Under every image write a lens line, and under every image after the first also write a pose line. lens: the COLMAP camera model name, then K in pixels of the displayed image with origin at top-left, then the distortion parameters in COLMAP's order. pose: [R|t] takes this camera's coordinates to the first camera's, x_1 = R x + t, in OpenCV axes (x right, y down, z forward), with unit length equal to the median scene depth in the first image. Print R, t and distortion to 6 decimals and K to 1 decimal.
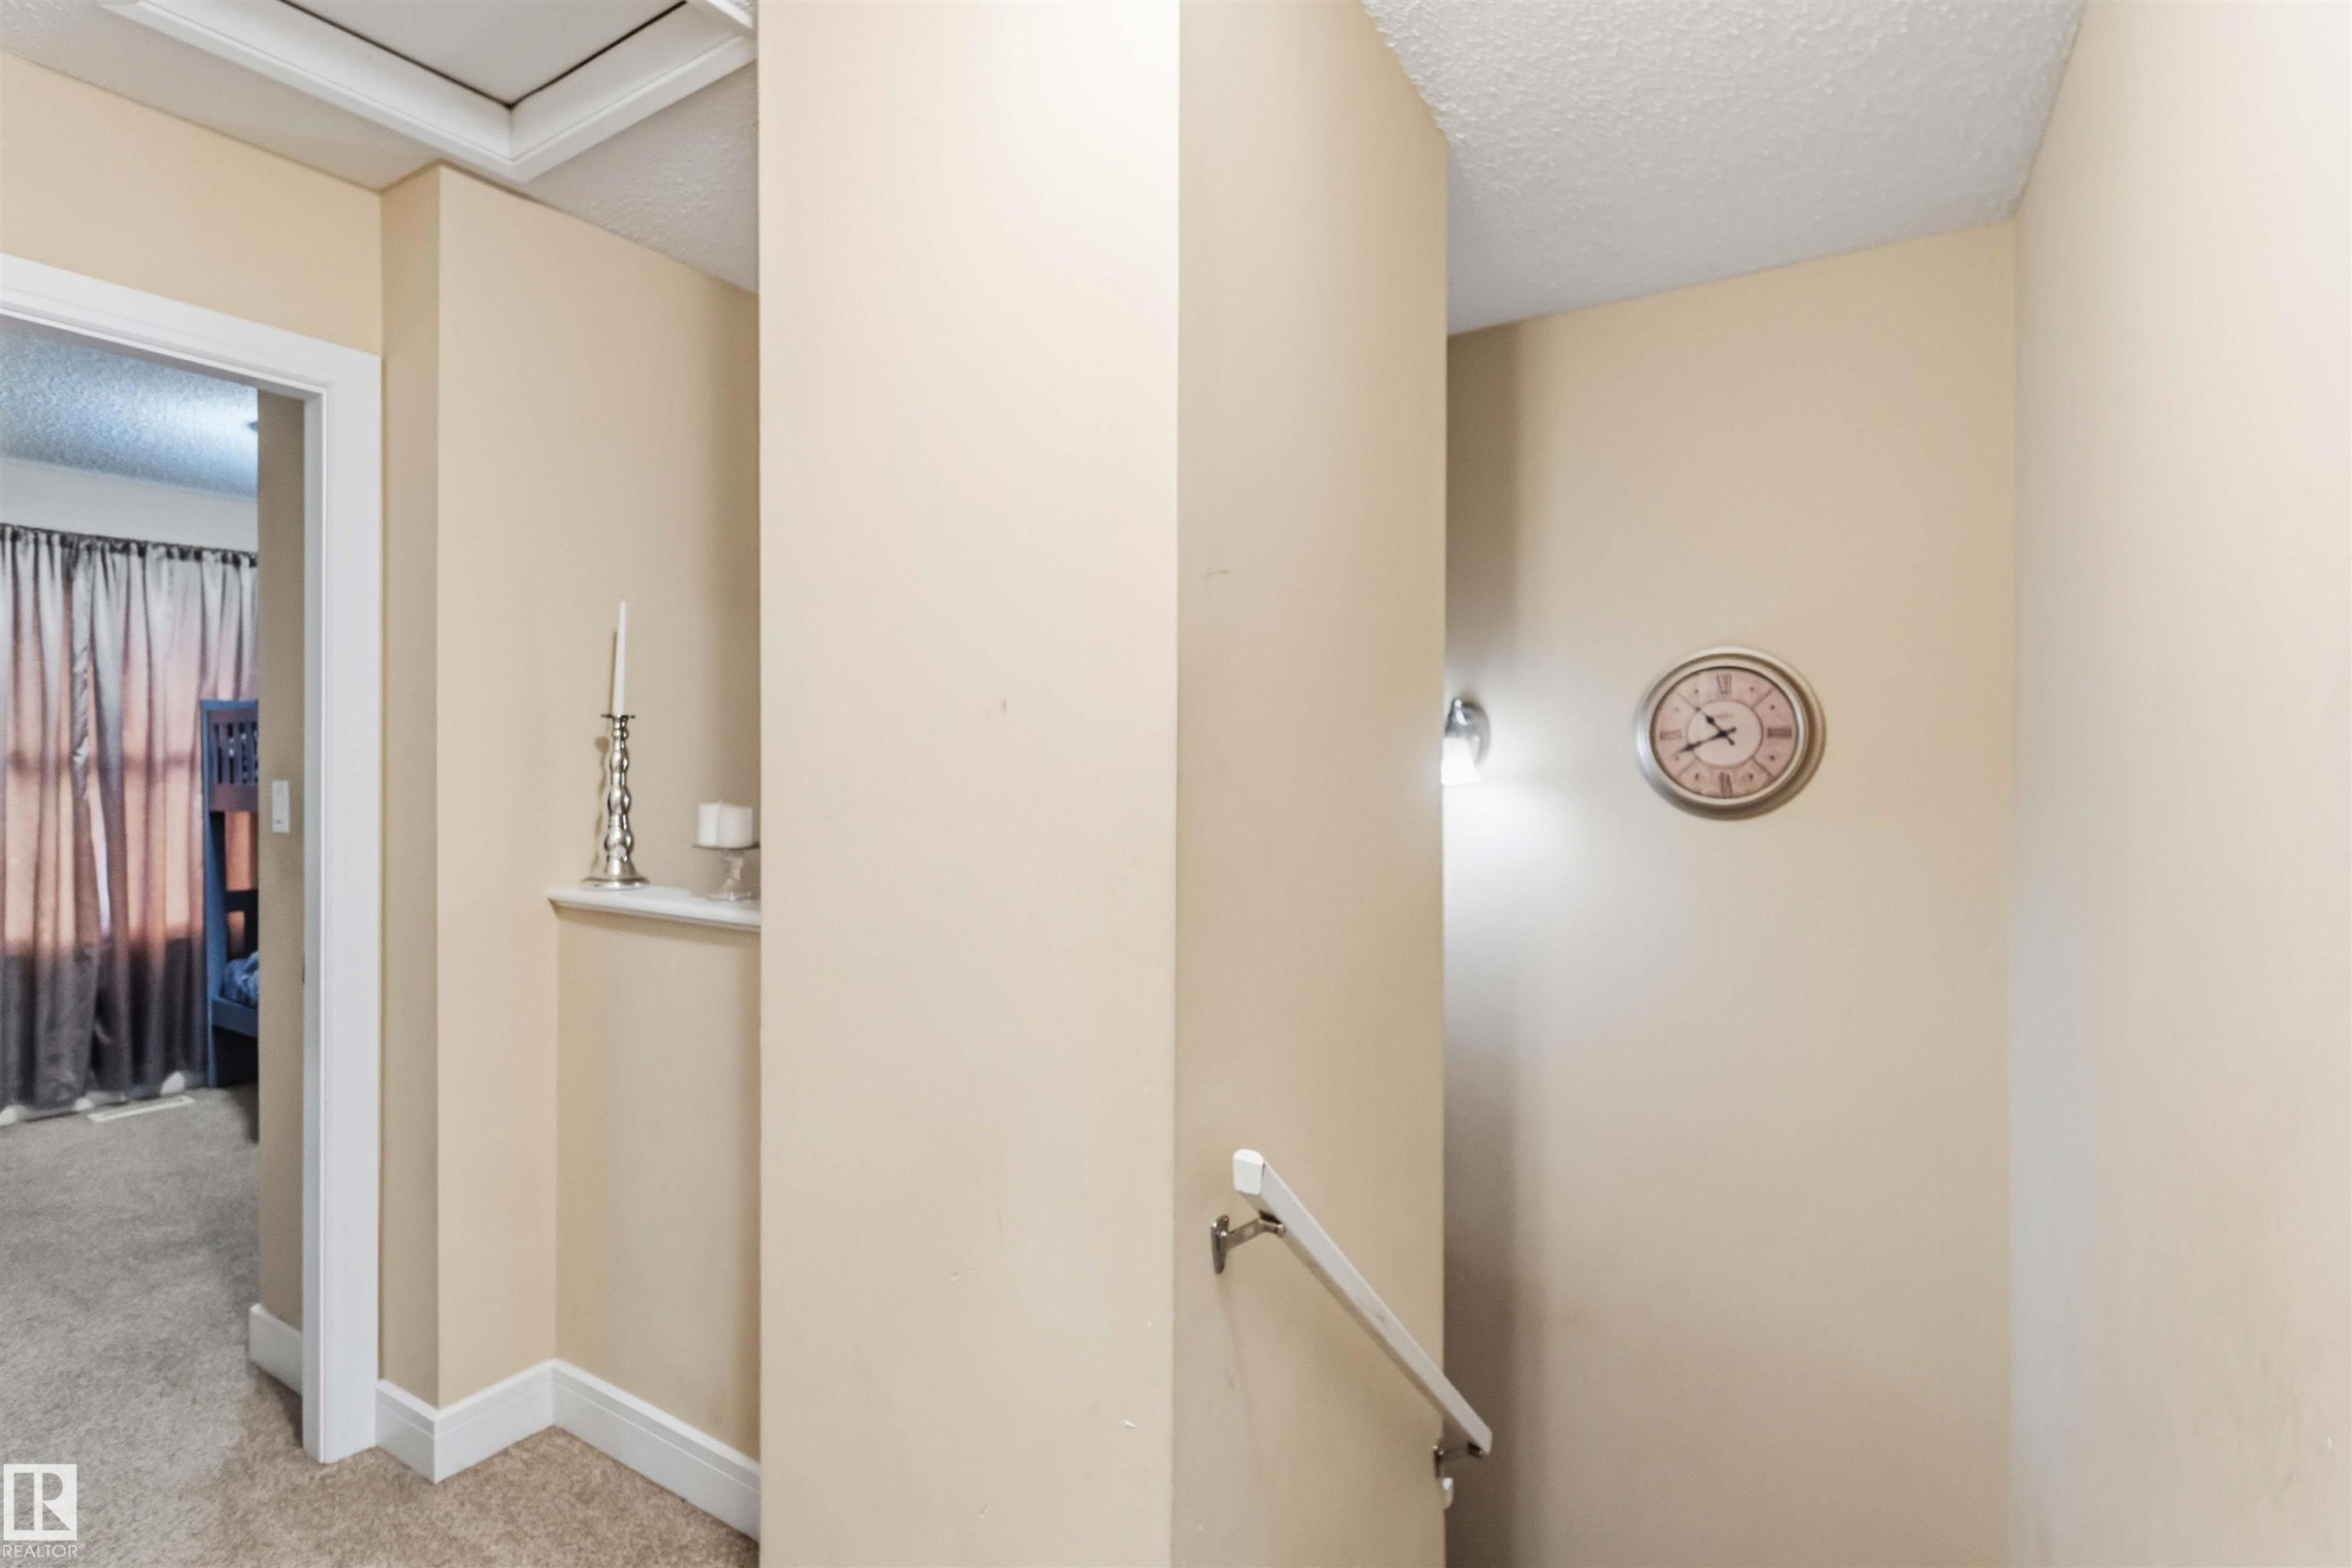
lens RADIAL K [[1069.0, 0, 1184.8], [0, 1069.0, 773.4], [0, 0, 1]] dist [0.003757, -0.002071]
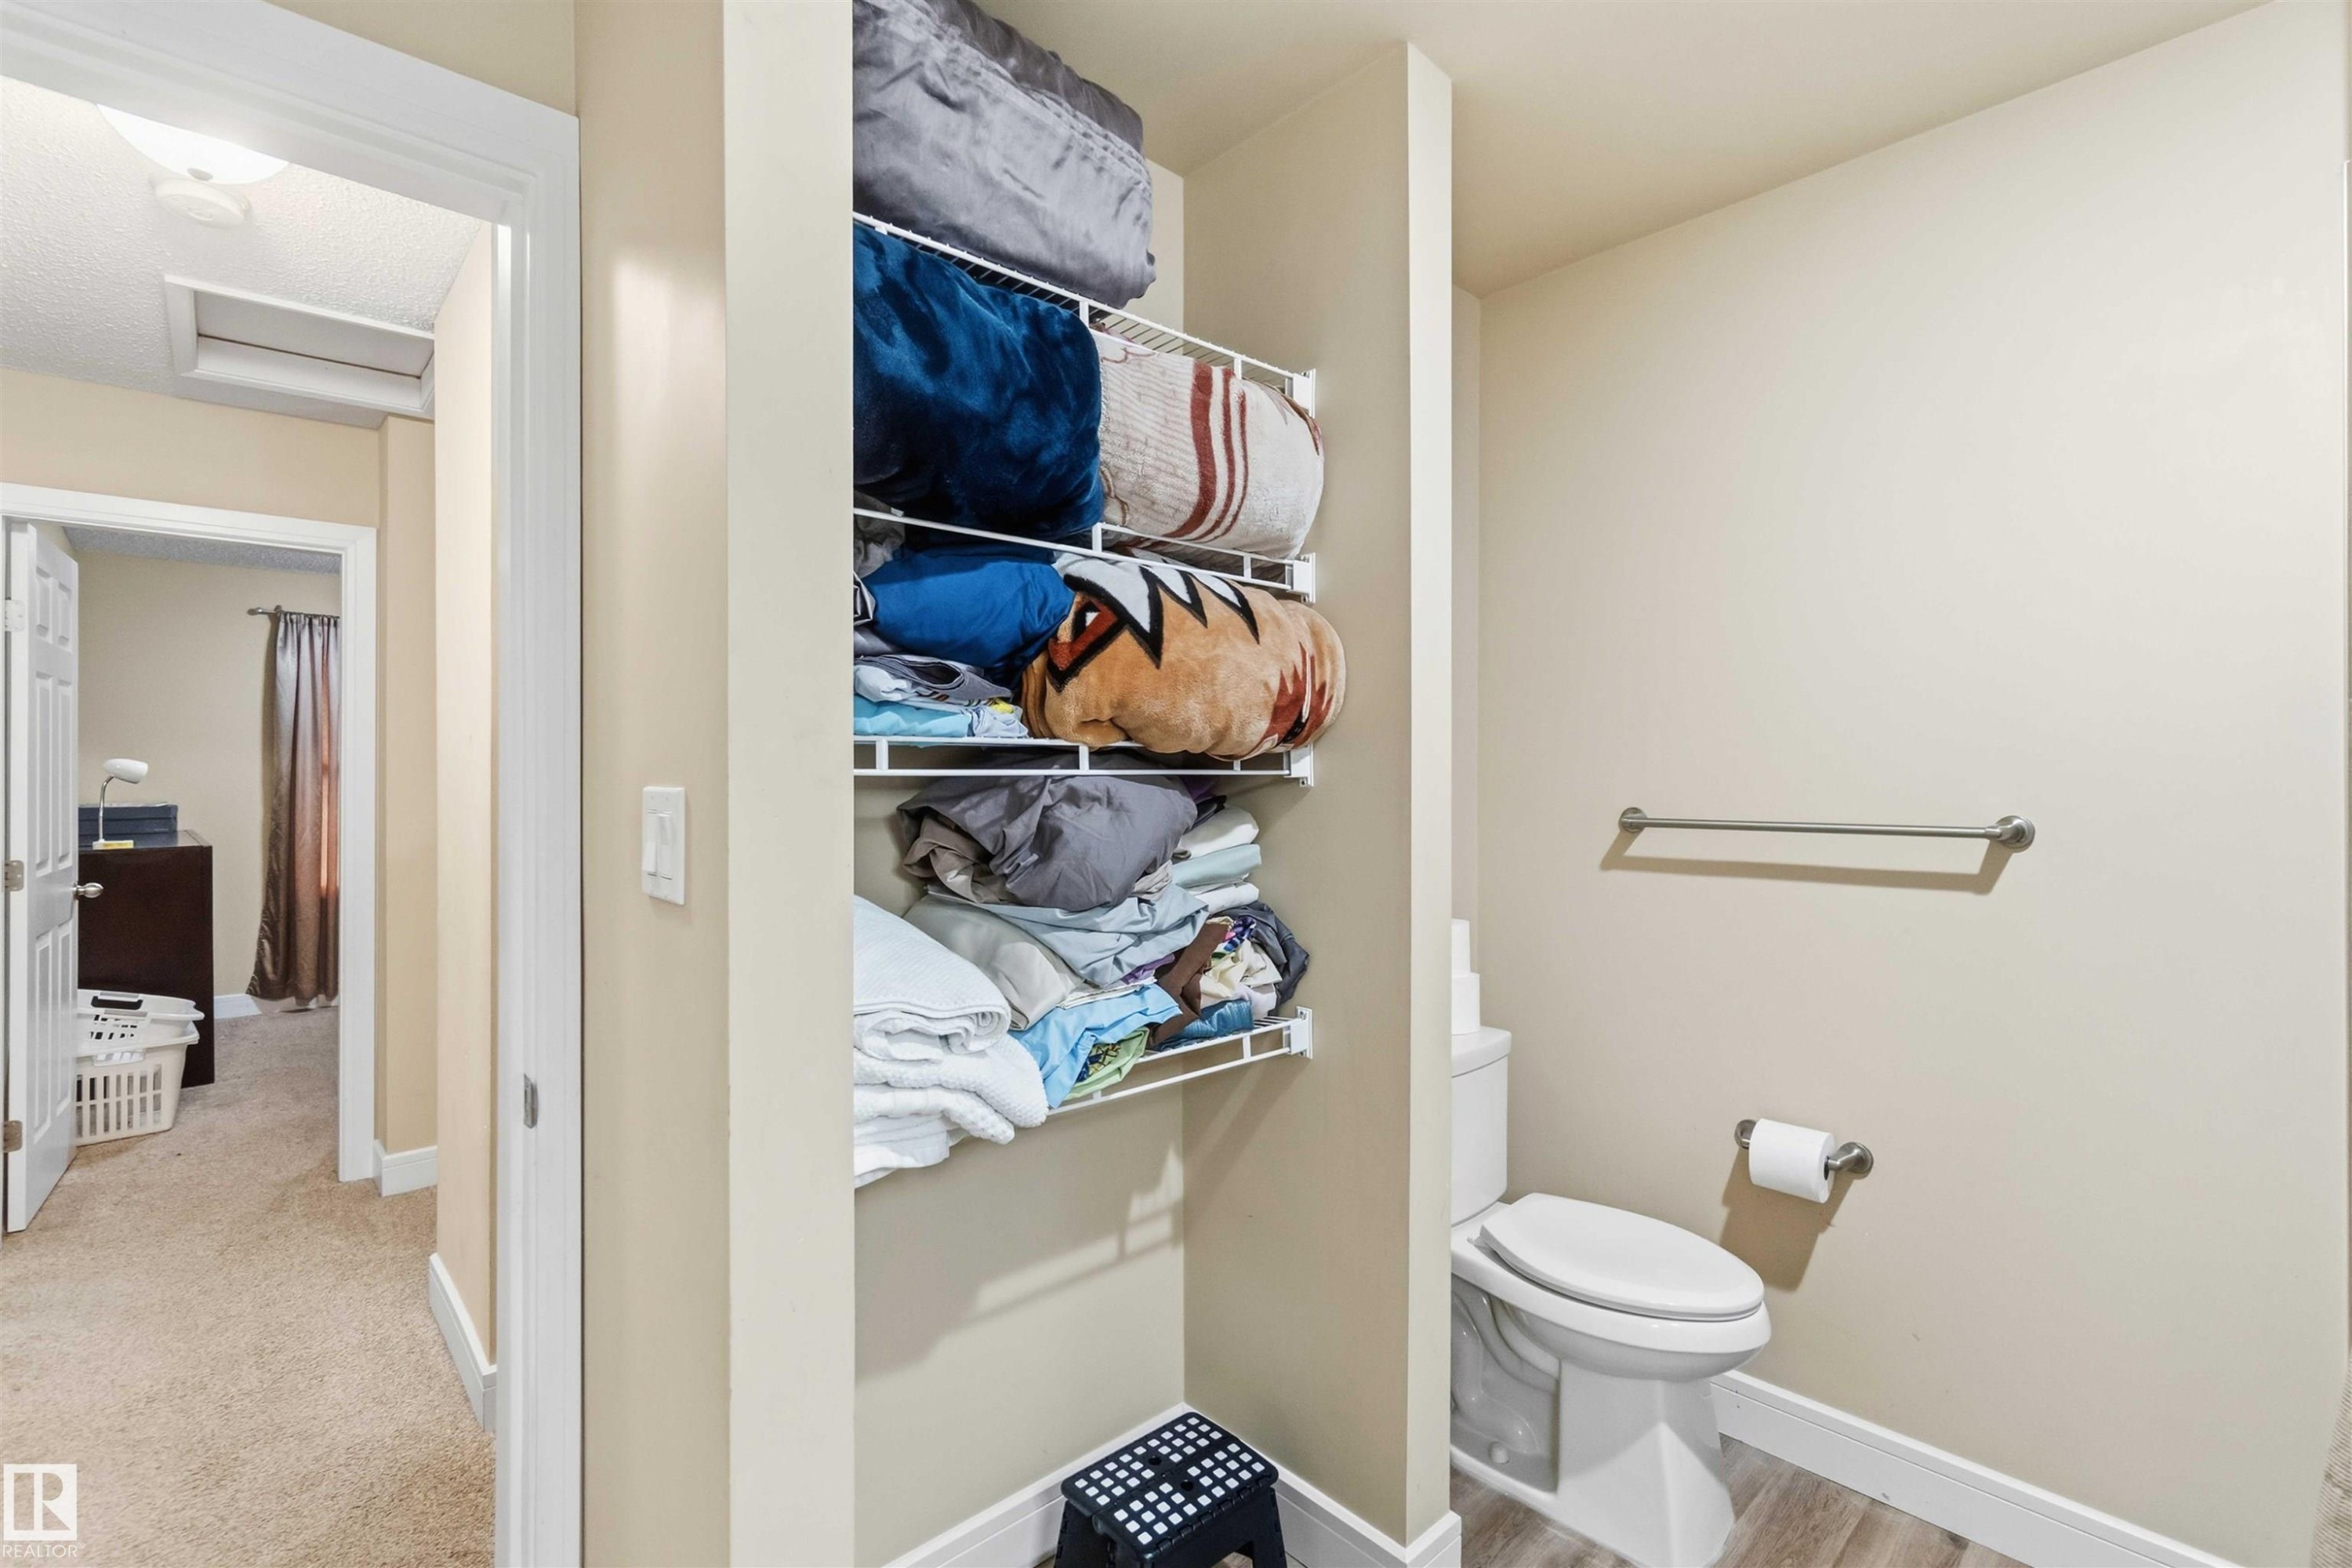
lens RADIAL K [[1069.0, 0, 1180.1], [0, 1069.0, 765.0], [0, 0, 1]] dist [0.003757, -0.002071]
pose [[0.958218, -0.008460, -0.285913, 0.495307], [0.006229, 0.999943, -0.008709, 0.003079], [0.285971, 0.006564, 0.958216, -0.129294]]
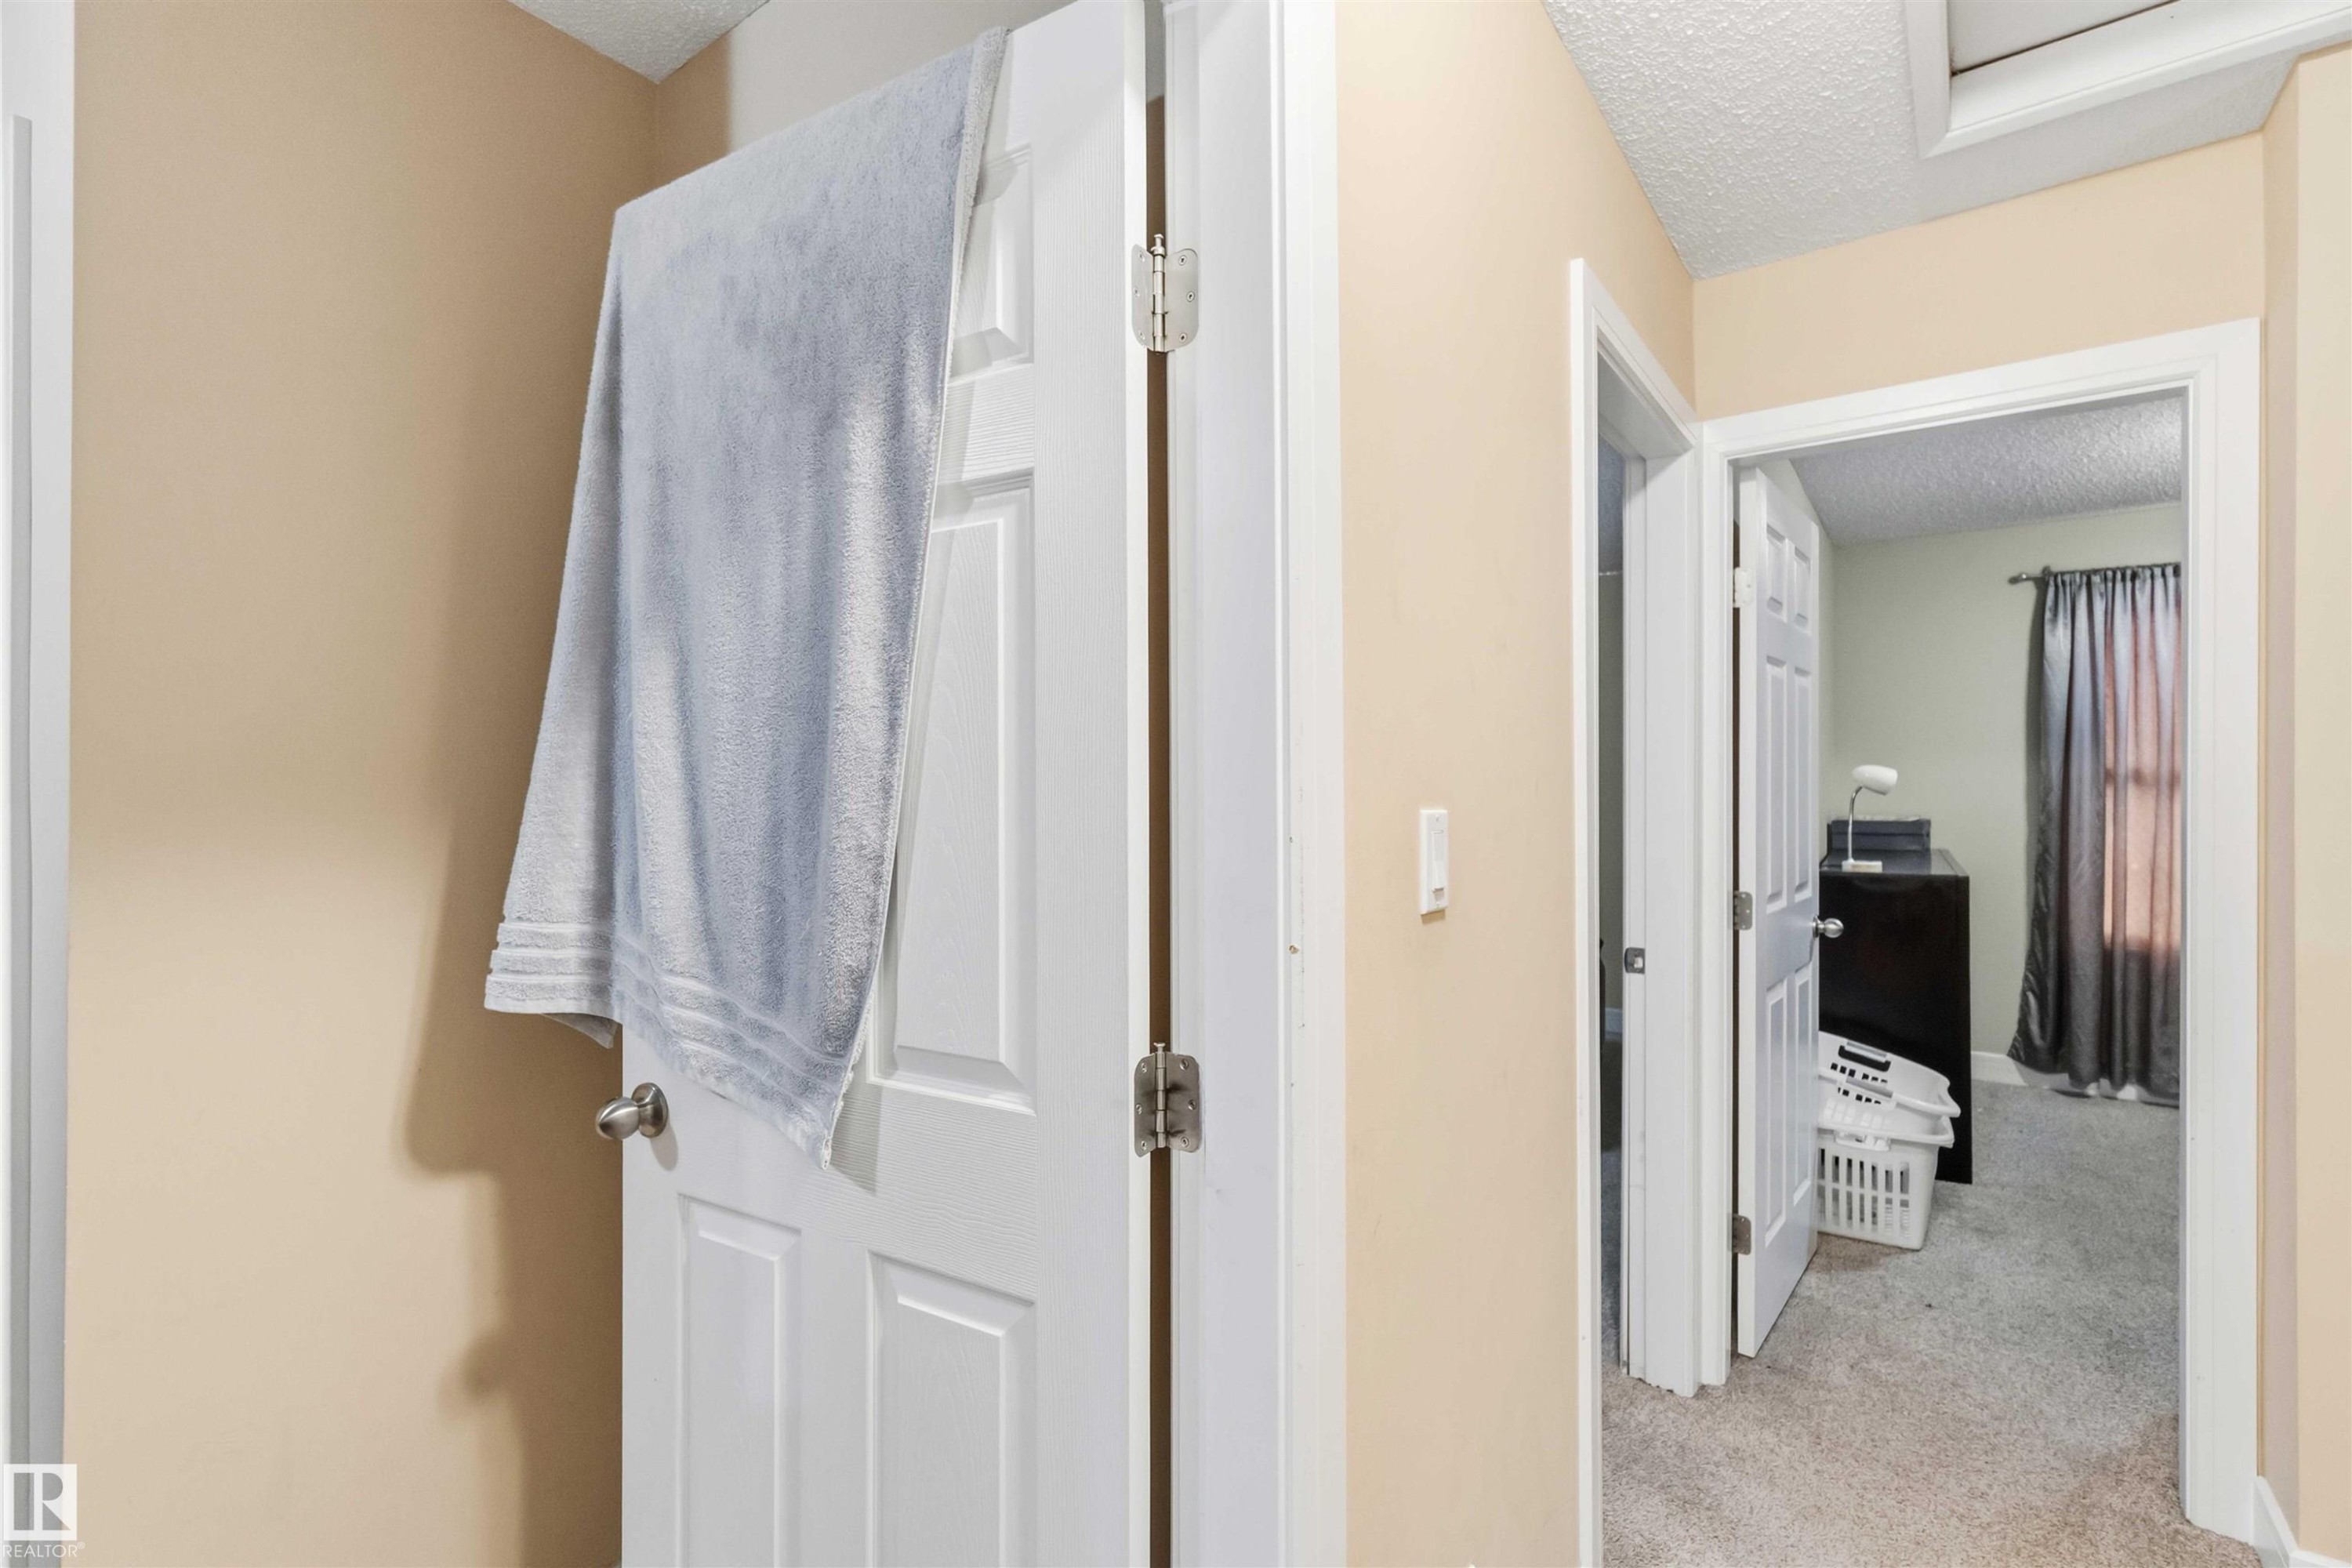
lens RADIAL K [[1069.0, 0, 1172.1], [0, 1069.0, 786.8], [0, 0, 1]] dist [0.003757, -0.002071]
pose [[-0.091256, -0.000413, -0.995827, 0.111013], [-0.000512, 1.000000, -0.000367, -0.000308], [0.995827, 0.000476, -0.091256, 0.100373]]
